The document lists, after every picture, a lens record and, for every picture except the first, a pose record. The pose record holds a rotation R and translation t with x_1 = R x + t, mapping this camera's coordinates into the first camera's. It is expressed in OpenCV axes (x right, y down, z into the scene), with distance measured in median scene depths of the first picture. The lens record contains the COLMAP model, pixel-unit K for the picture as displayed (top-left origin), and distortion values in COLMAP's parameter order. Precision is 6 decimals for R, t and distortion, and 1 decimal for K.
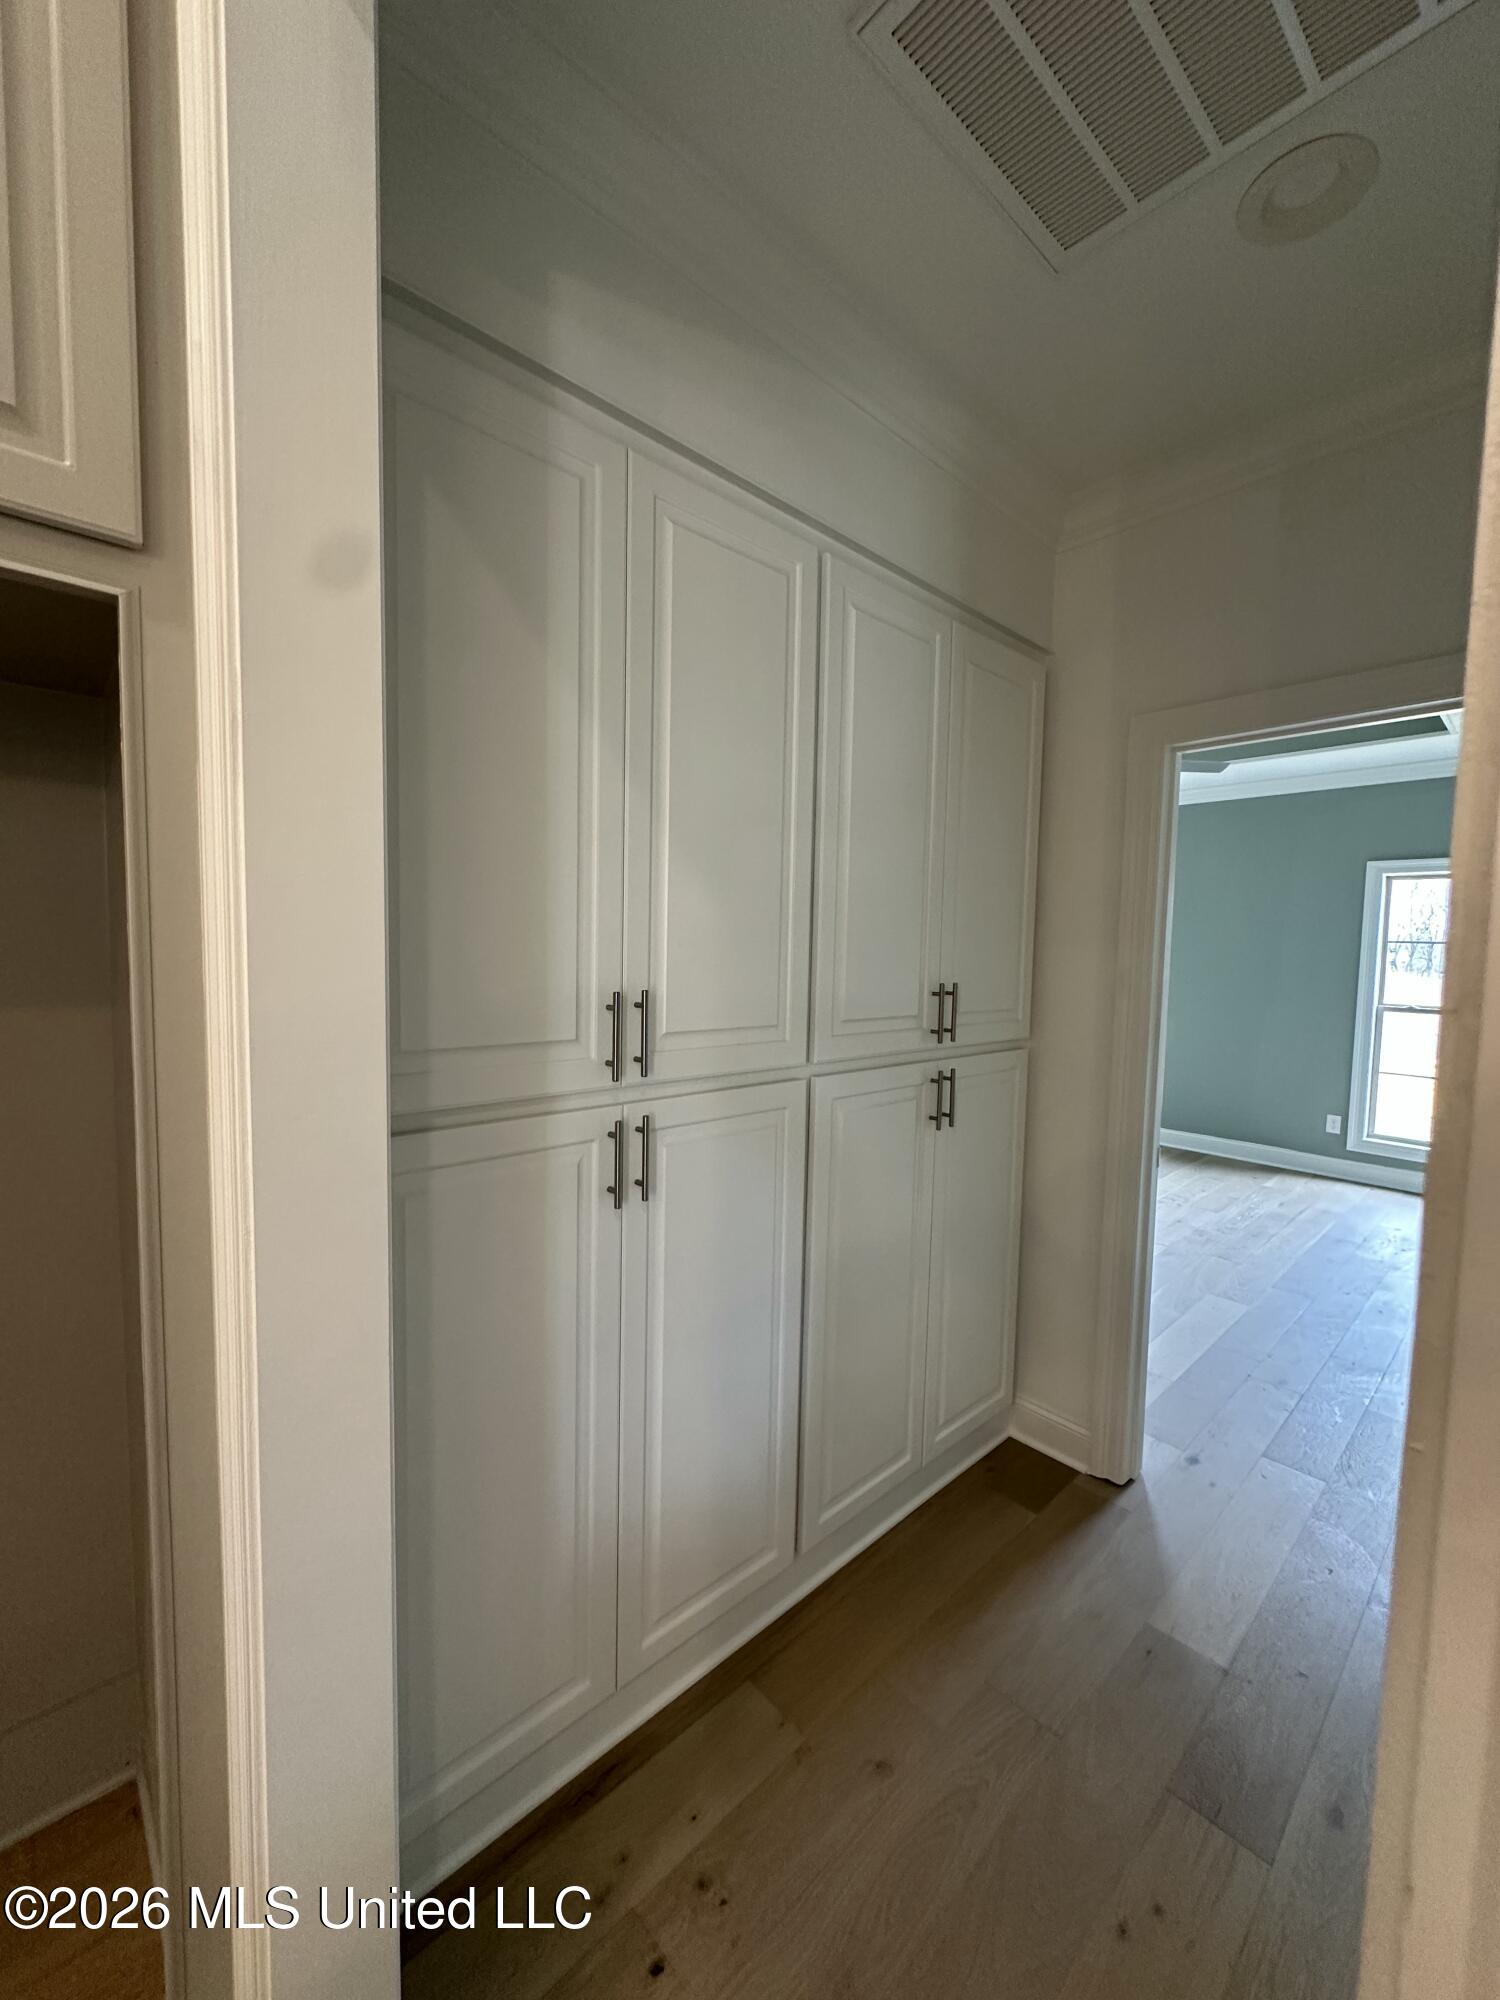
lens RADIAL K [[792.7, 0, 751.8], [0, 792.7, 998.9], [0, 0, 1]] dist [-0.002957, 0.000268]
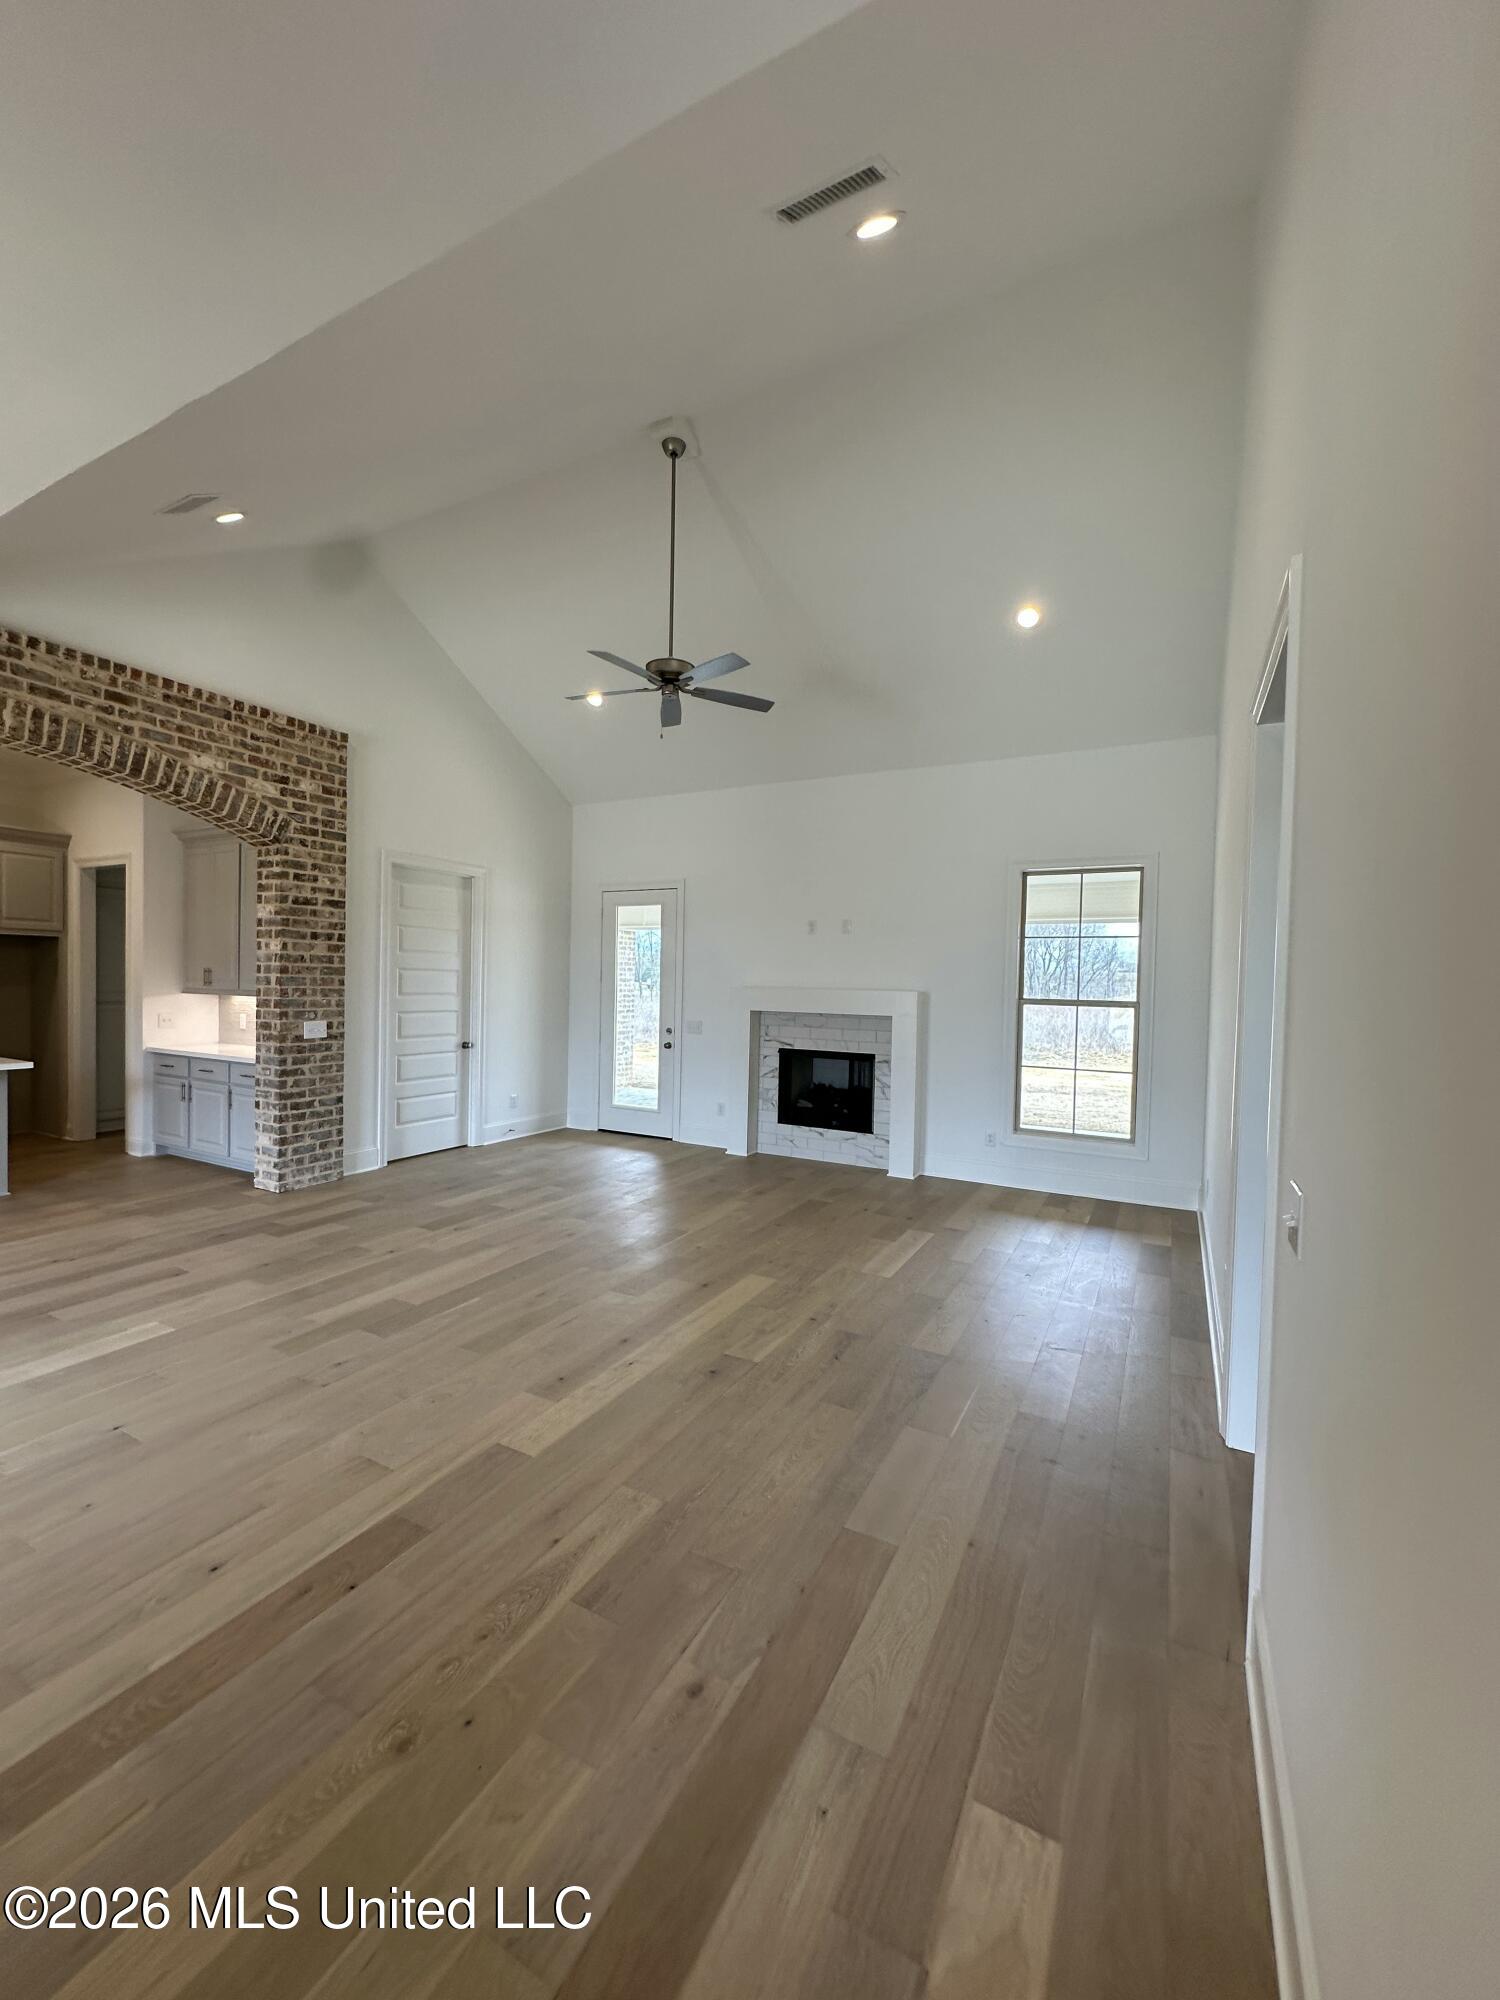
lens RADIAL K [[792.7, 0, 748.7], [0, 792.7, 1002.0], [0, 0, 1]] dist [-0.002957, 0.000268]
pose [[0.942587, -0.005929, 0.333907, 1.392571], [0.016046, 0.999492, -0.027550, 0.233328], [-0.333574, 0.031326, 0.942203, -3.917812]]
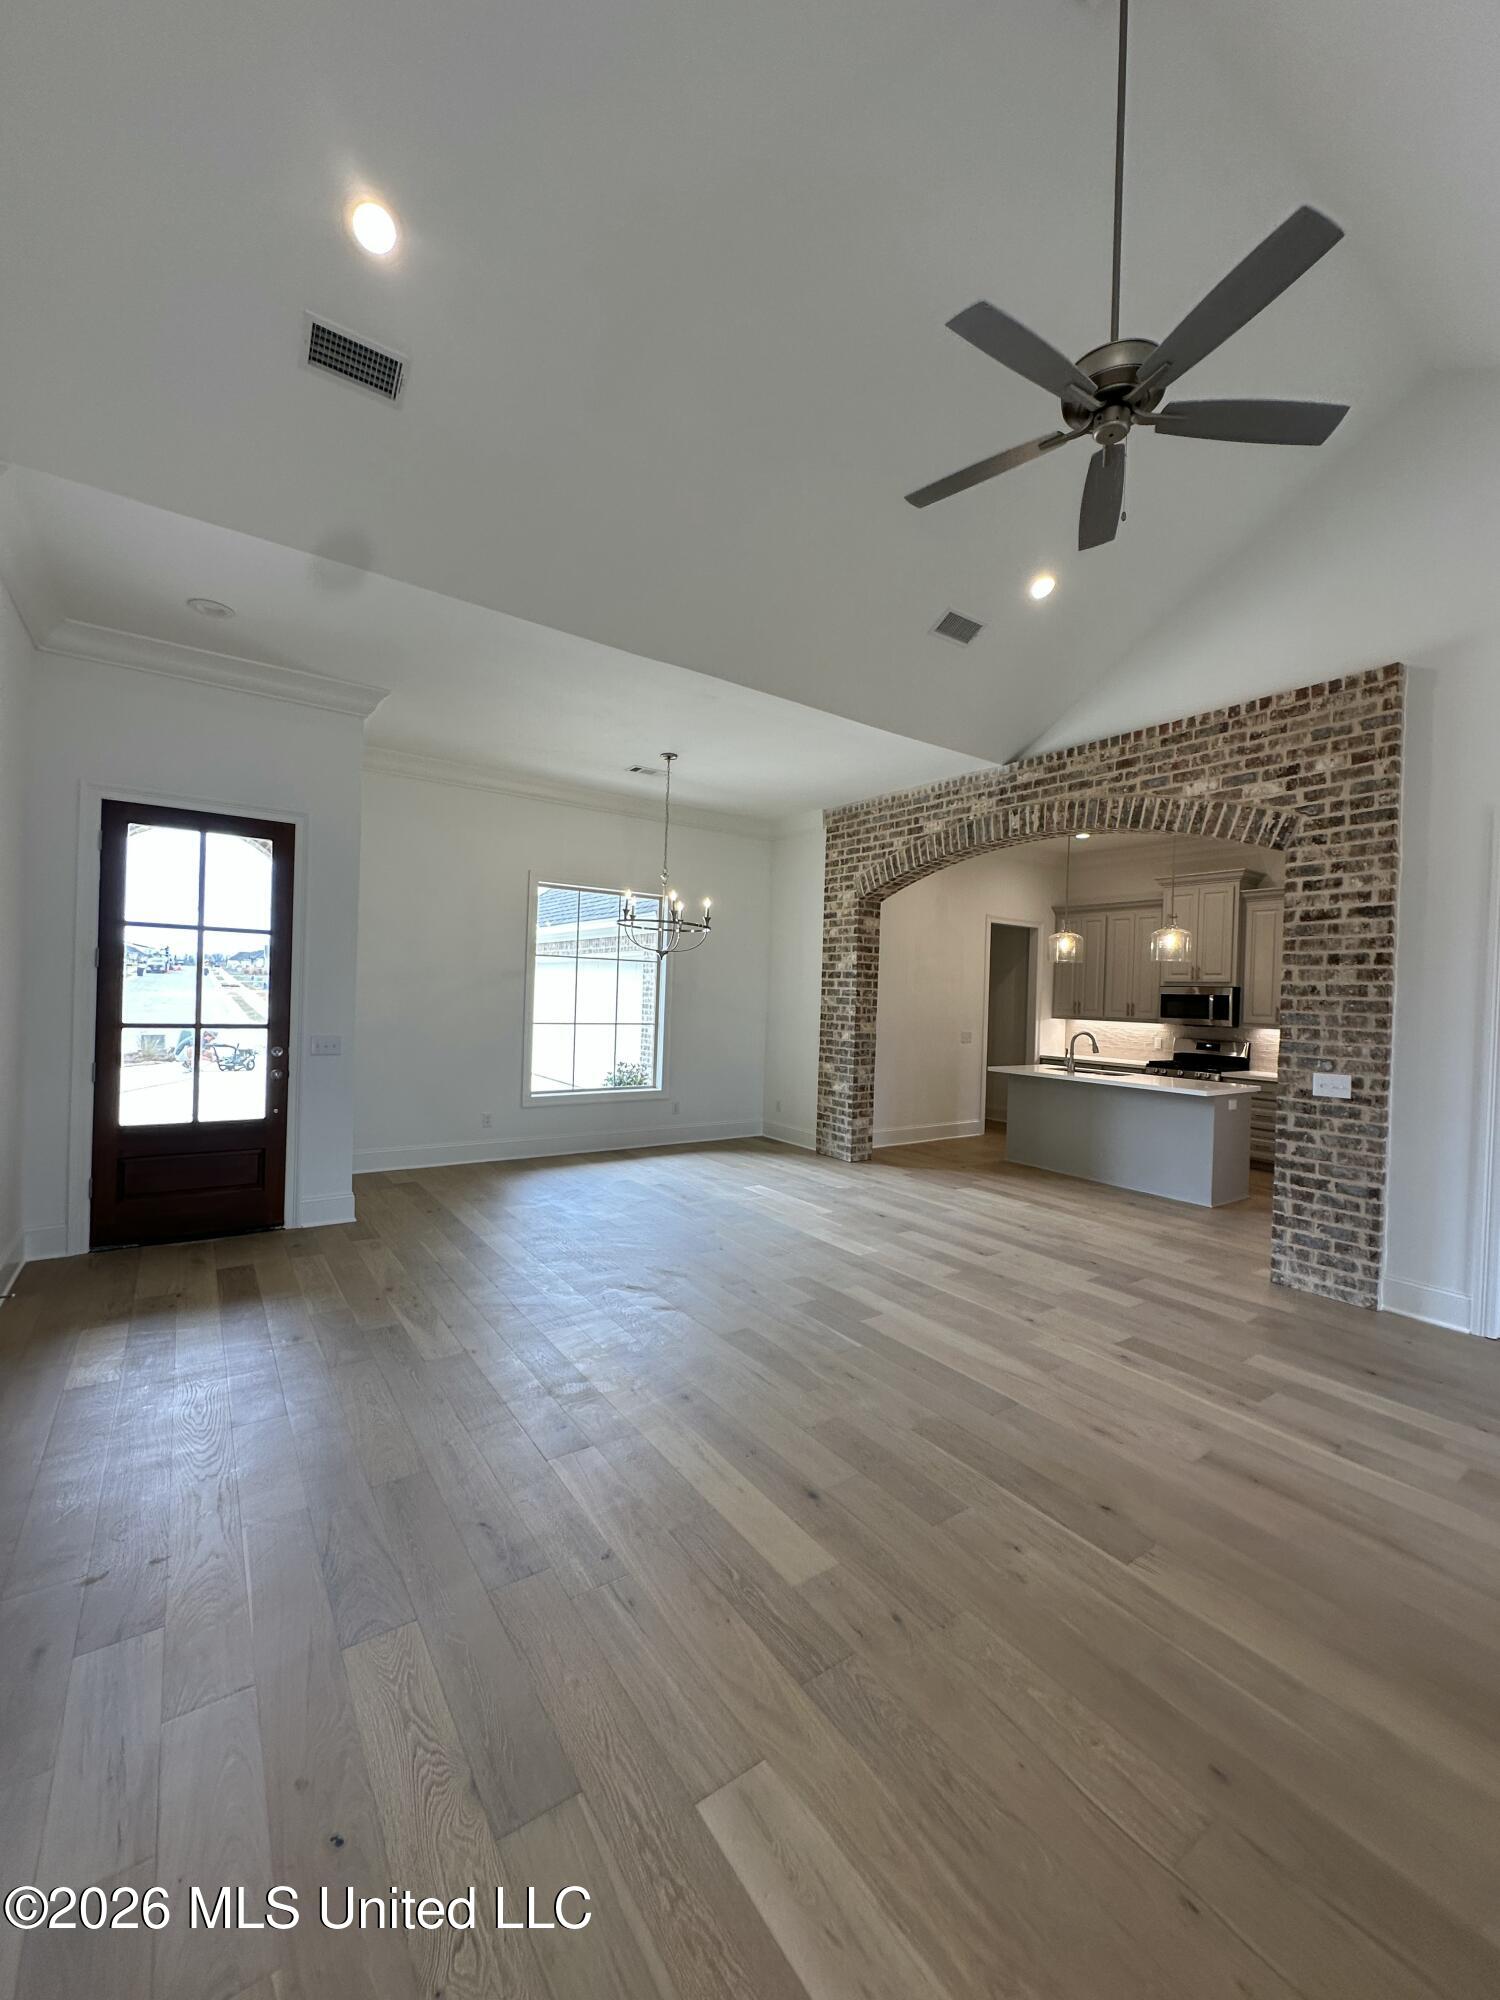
lens RADIAL K [[792.7, 0, 753.7], [0, 792.7, 1003.5], [0, 0, 1]] dist [-0.002957, 0.000268]
pose [[-0.118840, -0.010890, -0.992854, 3.155295], [-0.096680, 0.995315, 0.000655, 0.158693], [0.988195, 0.096067, -0.119336, -1.995324]]
